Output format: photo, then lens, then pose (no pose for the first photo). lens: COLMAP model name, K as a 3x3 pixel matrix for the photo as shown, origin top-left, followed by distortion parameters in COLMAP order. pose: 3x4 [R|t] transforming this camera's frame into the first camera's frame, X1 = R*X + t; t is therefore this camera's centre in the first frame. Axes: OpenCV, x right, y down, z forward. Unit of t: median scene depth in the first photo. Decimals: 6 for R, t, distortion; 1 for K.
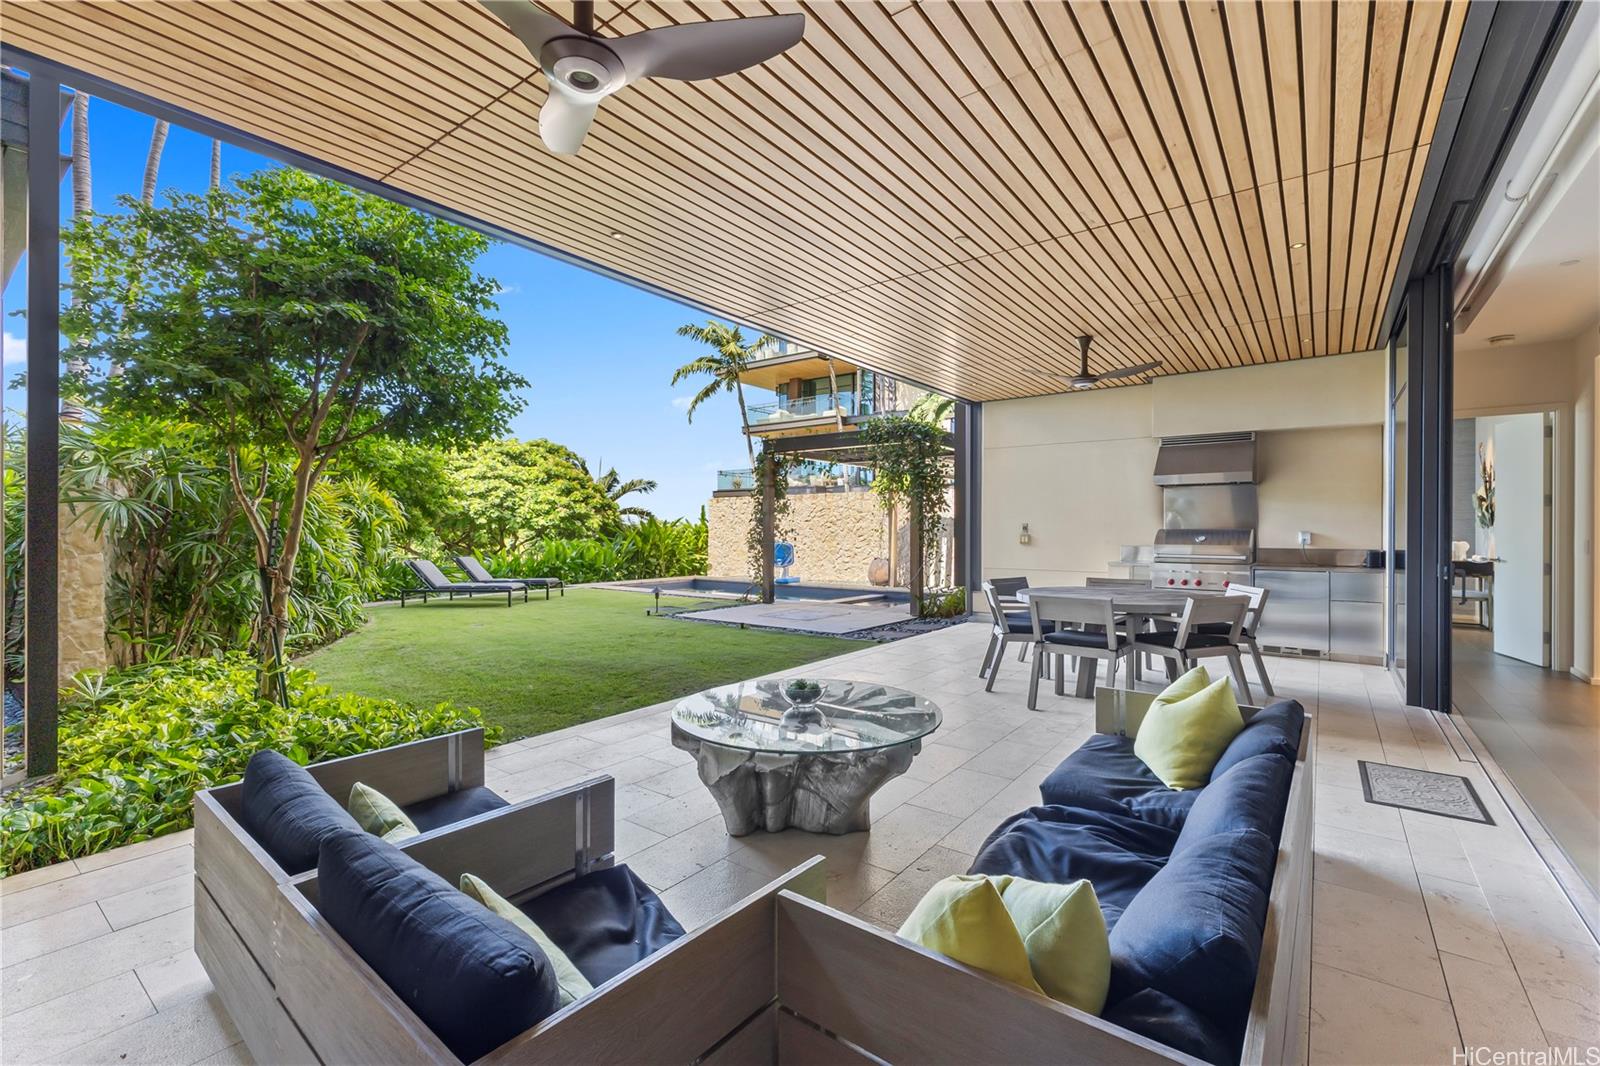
lens RADIAL K [[696.5, 0, 796.7], [0, 696.5, 529.4], [0, 0, 1]] dist [-0.001446, -0.001614]
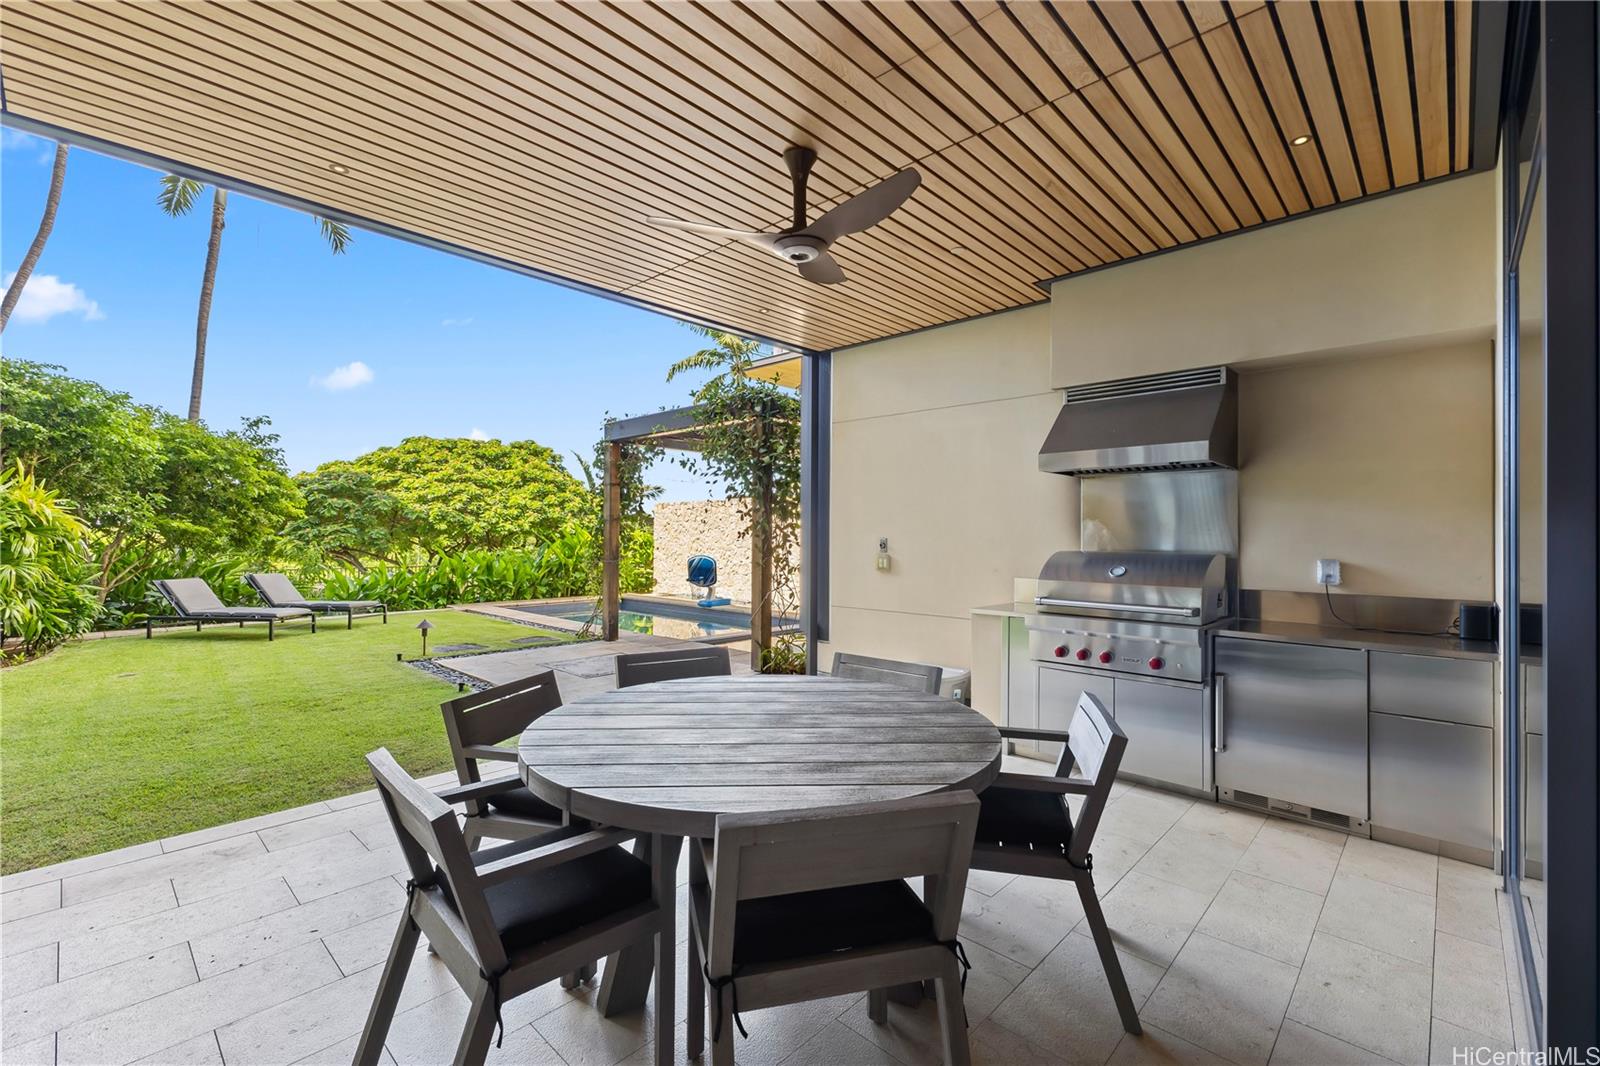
lens RADIAL K [[696.5, 0, 797.0], [0, 696.5, 530.2], [0, 0, 1]] dist [-0.001446, -0.001614]
pose [[0.994555, 0.004639, -0.104112, 0.113215], [-0.005489, 0.999954, -0.007876, -0.003602], [0.104071, 0.008404, 0.994534, 0.129013]]
